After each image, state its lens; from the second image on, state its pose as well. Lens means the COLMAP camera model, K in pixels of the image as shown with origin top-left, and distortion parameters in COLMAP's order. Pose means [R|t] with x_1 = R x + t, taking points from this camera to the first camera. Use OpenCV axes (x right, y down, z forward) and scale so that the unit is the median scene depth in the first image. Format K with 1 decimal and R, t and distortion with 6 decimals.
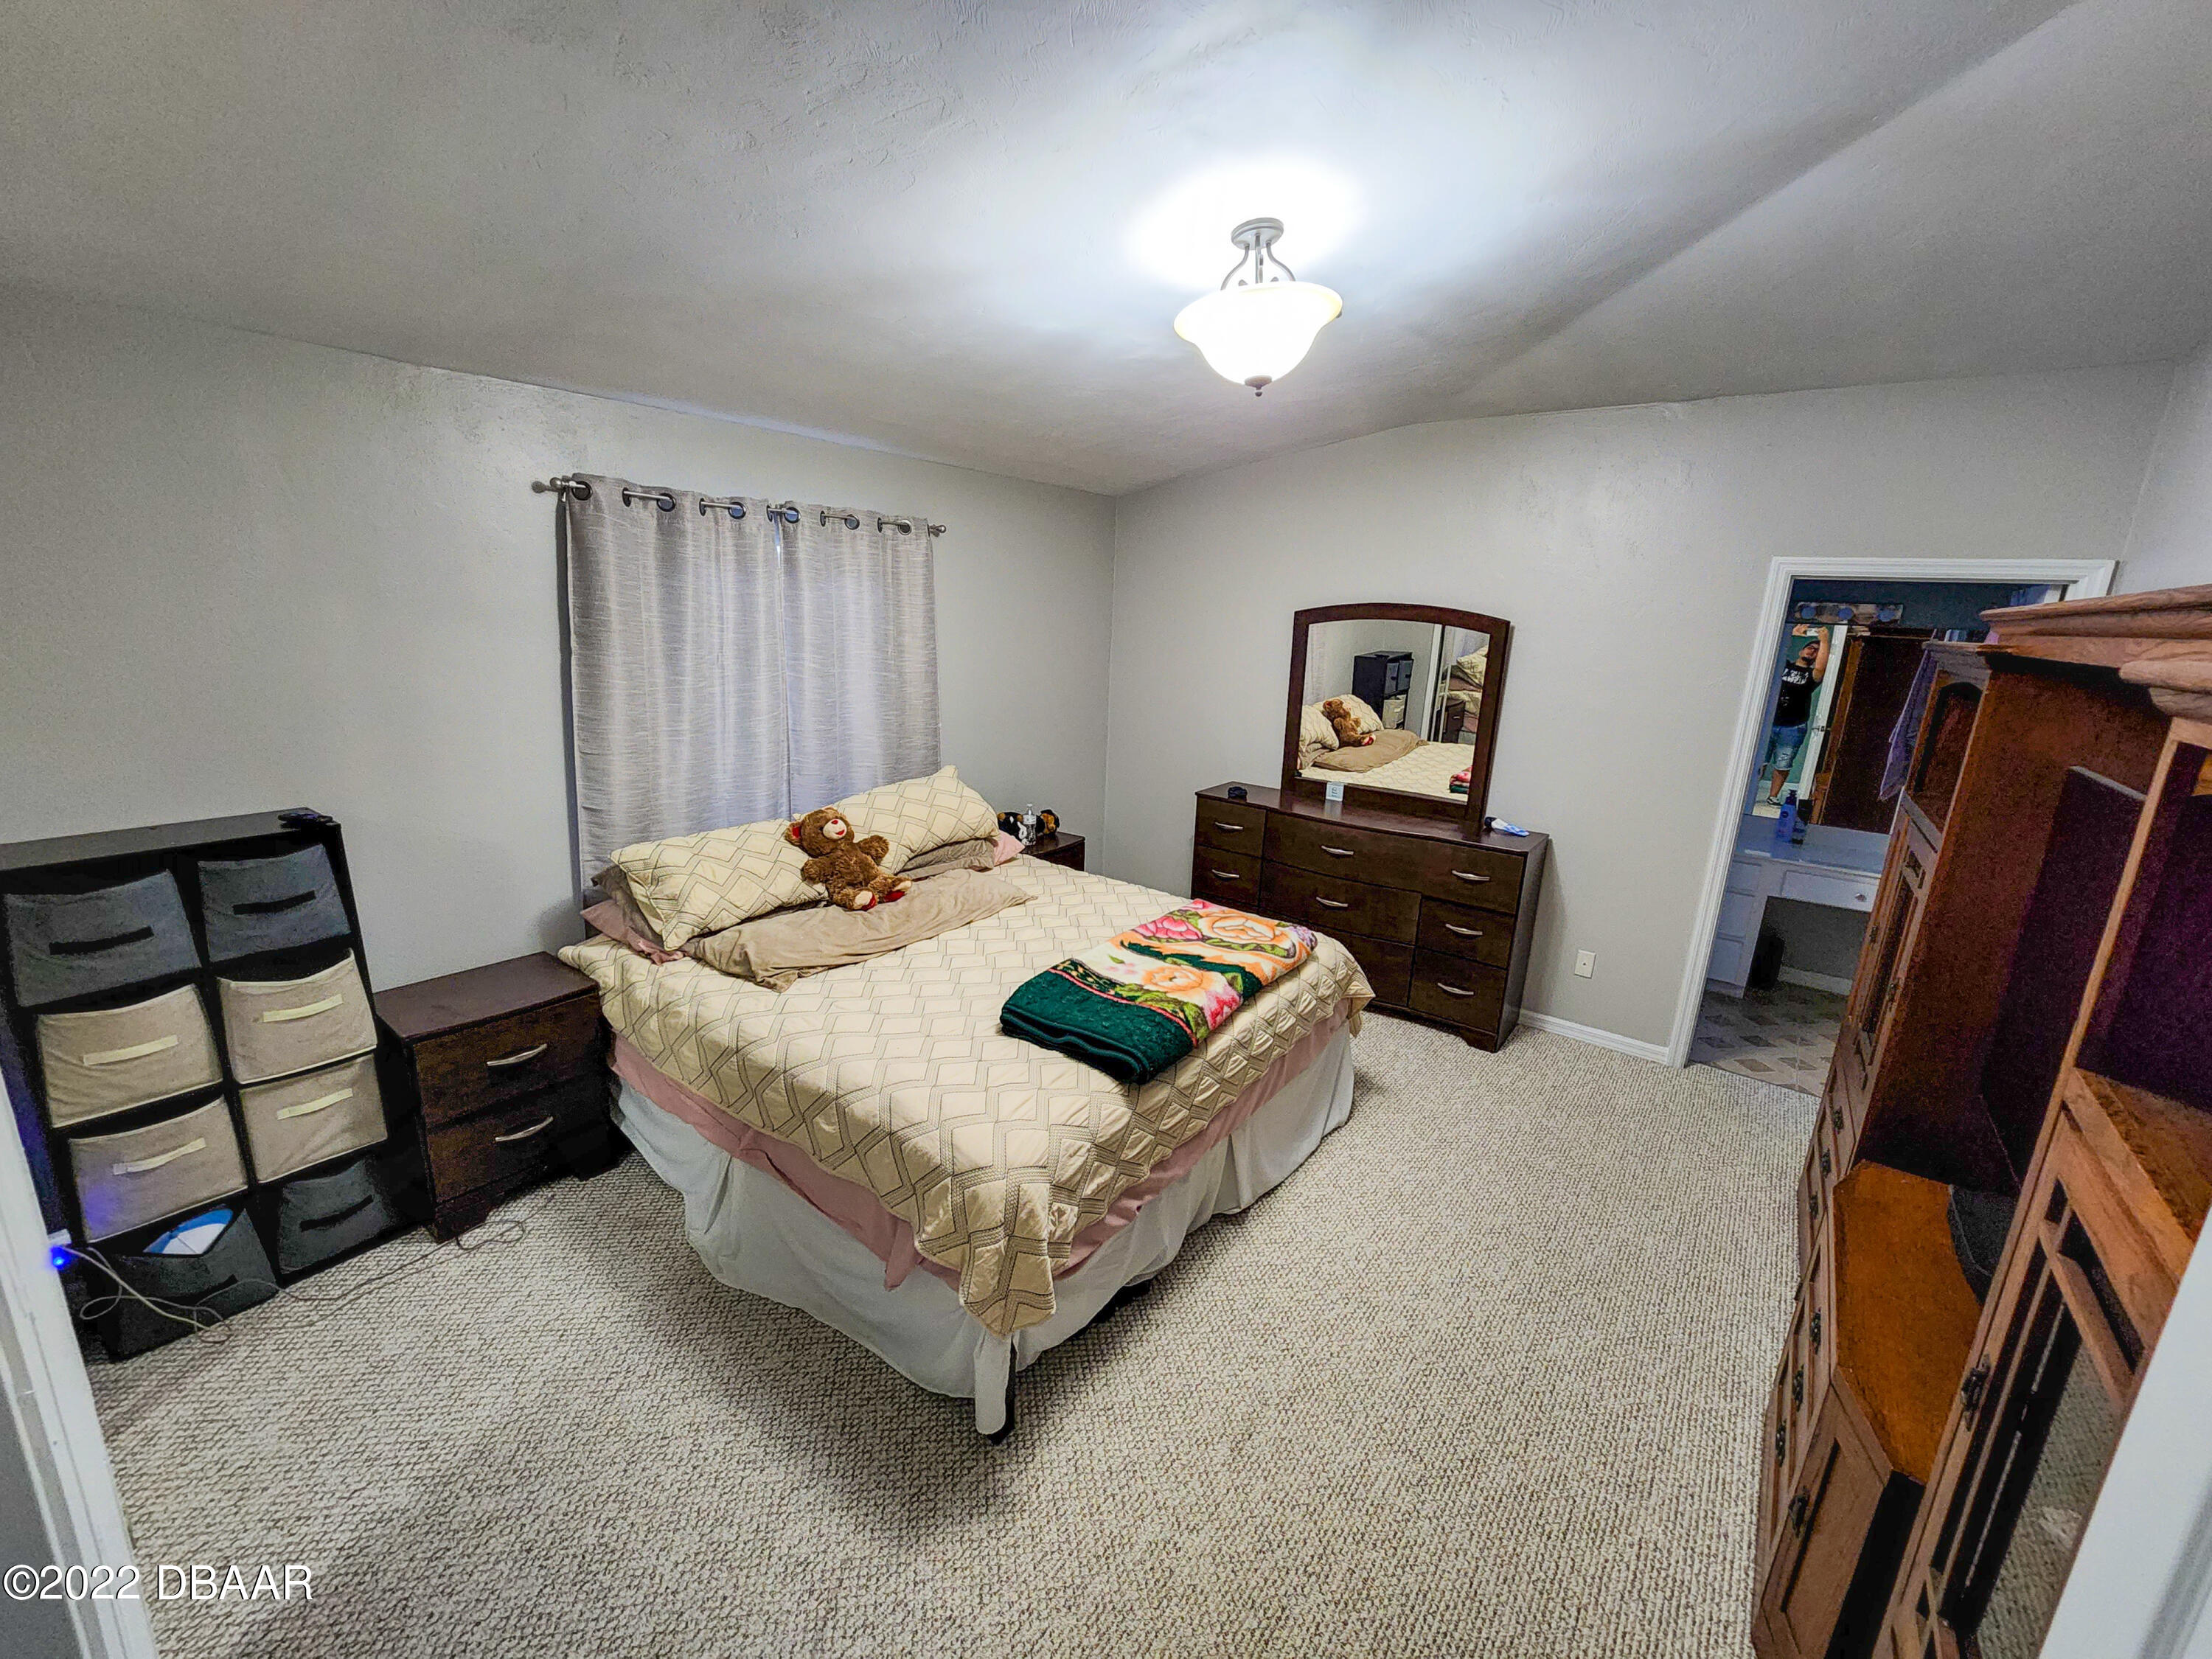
lens RADIAL K [[909.1, 0, 1104.8], [0, 909.1, 824.9], [0, 0, 1]] dist [-0.005079, 0.001691]
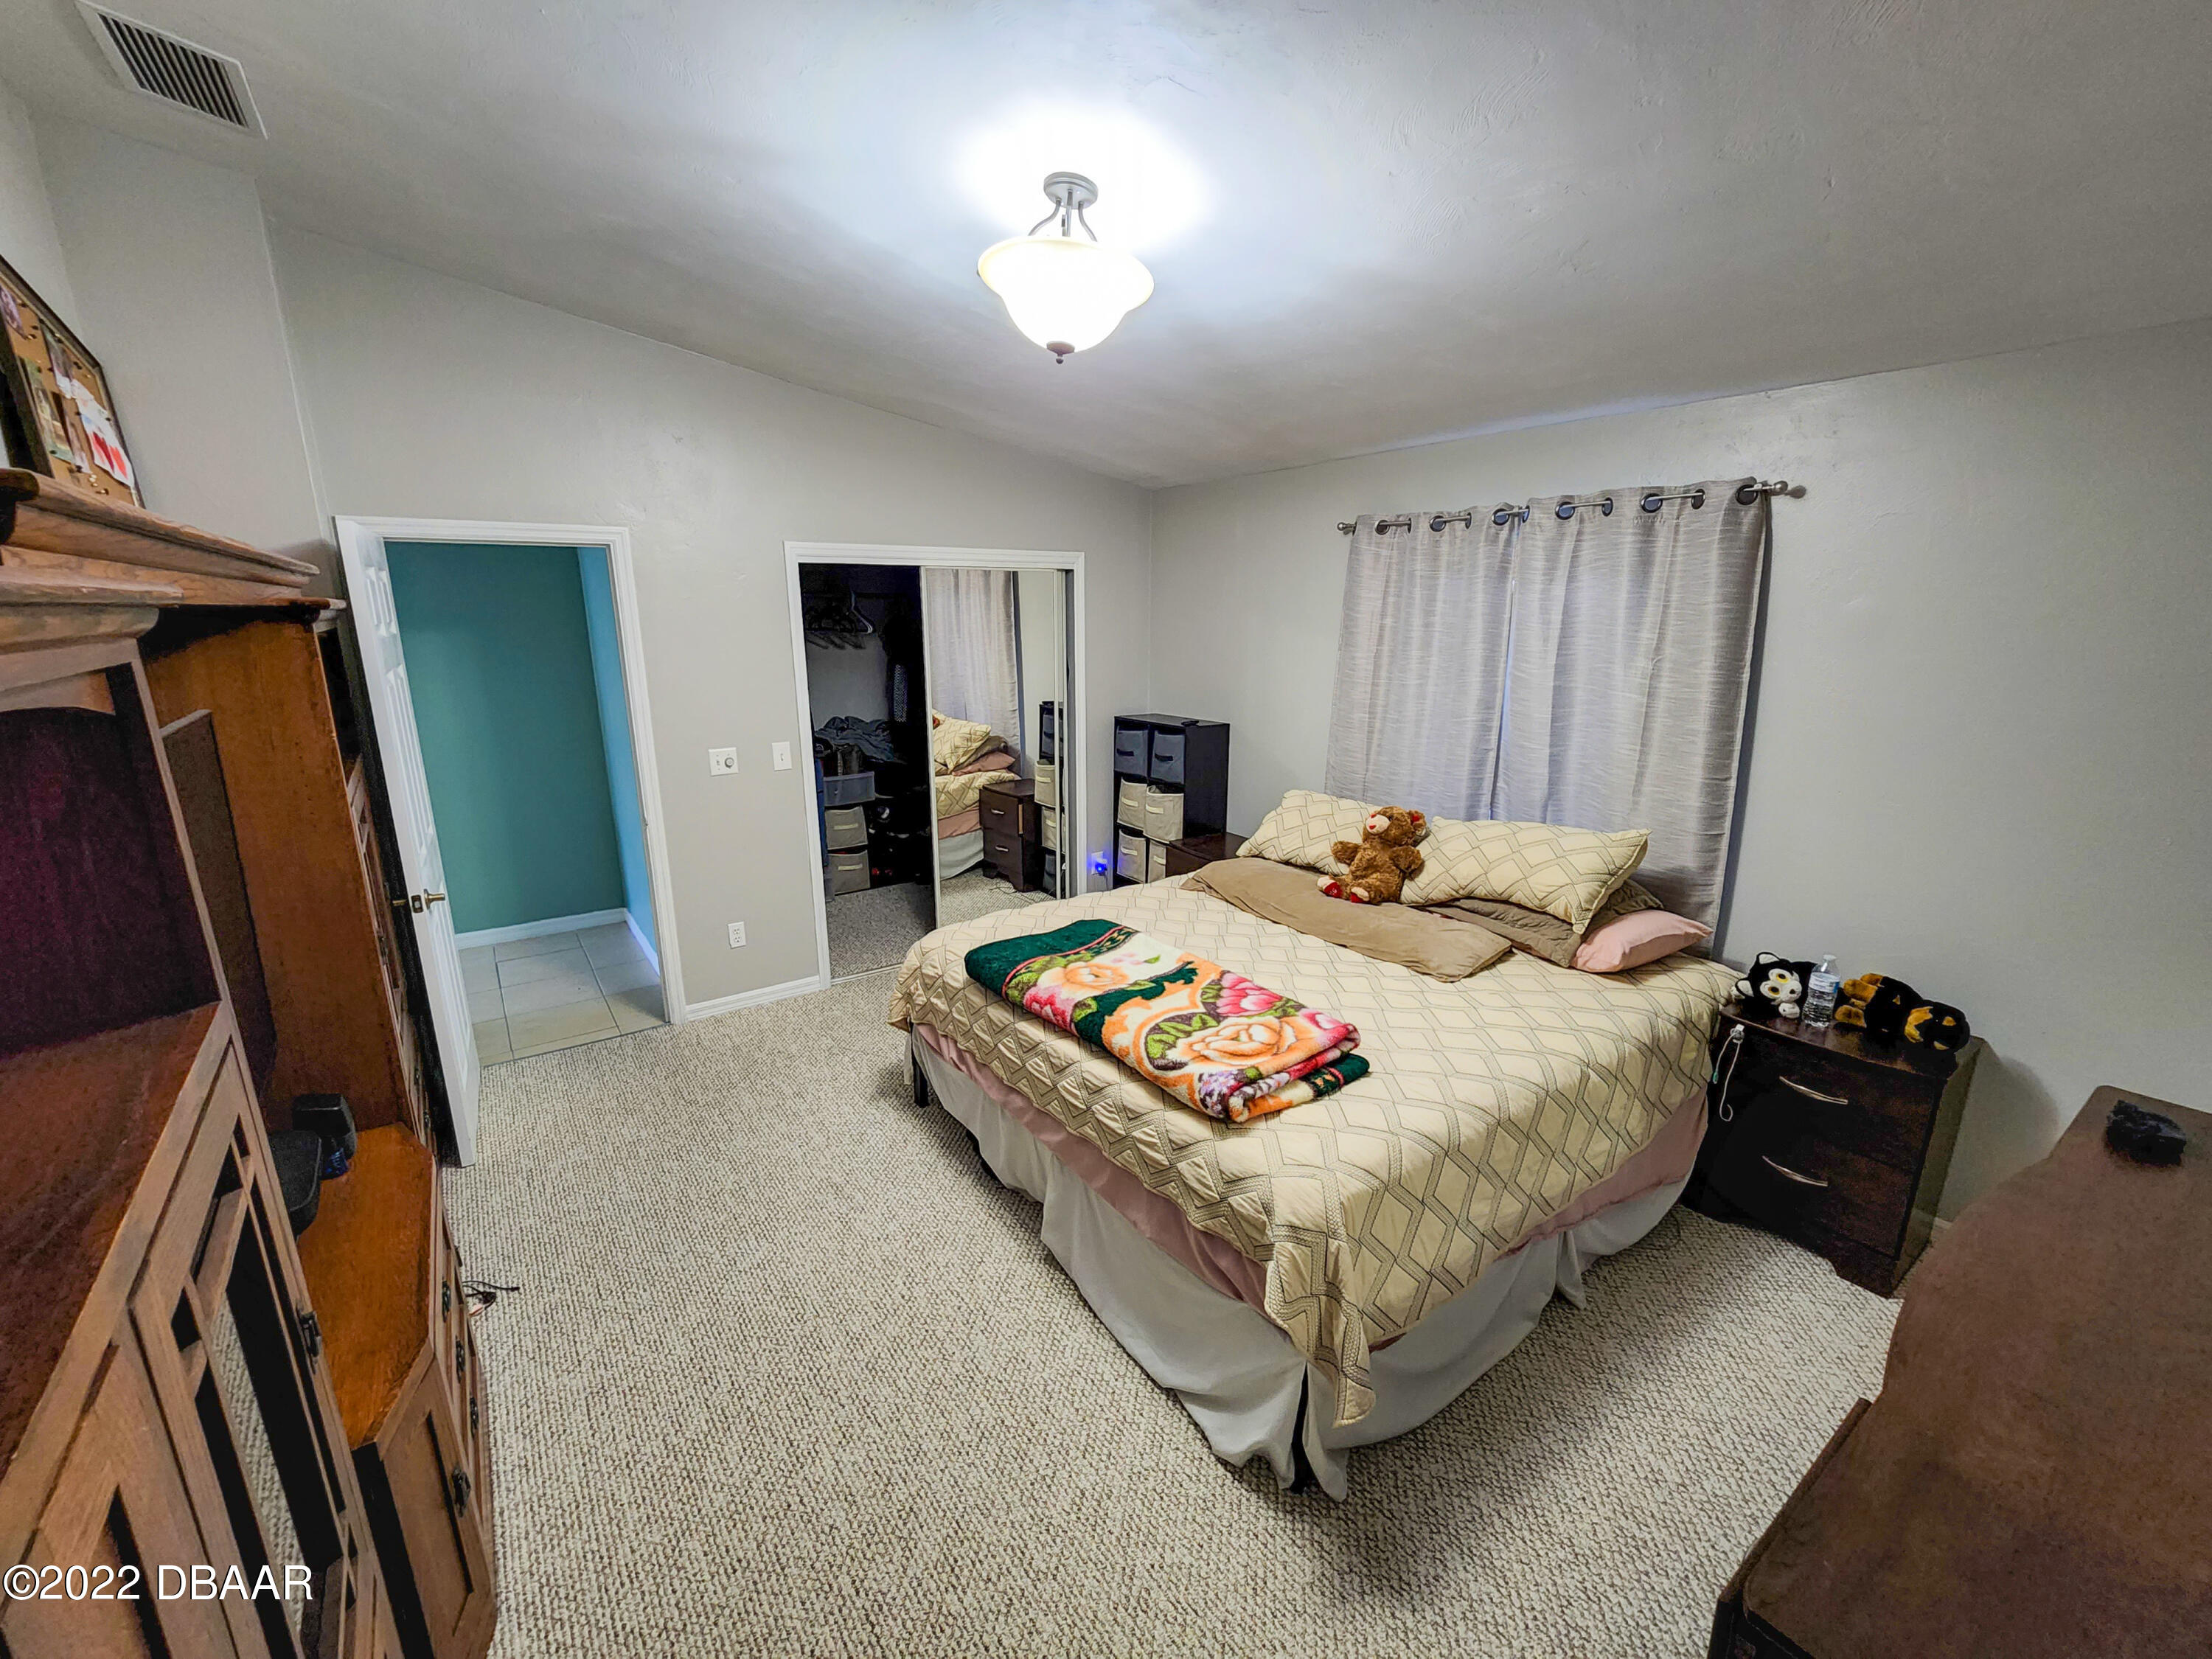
lens RADIAL K [[909.1, 0, 1103.1], [0, 909.1, 835.2], [0, 0, 1]] dist [-0.005079, 0.001691]
pose [[-0.291024, 0.195171, -0.936597, 1.355218], [-0.237107, 0.933716, 0.268245, -0.331339], [0.926869, 0.300139, -0.225457, 1.685969]]
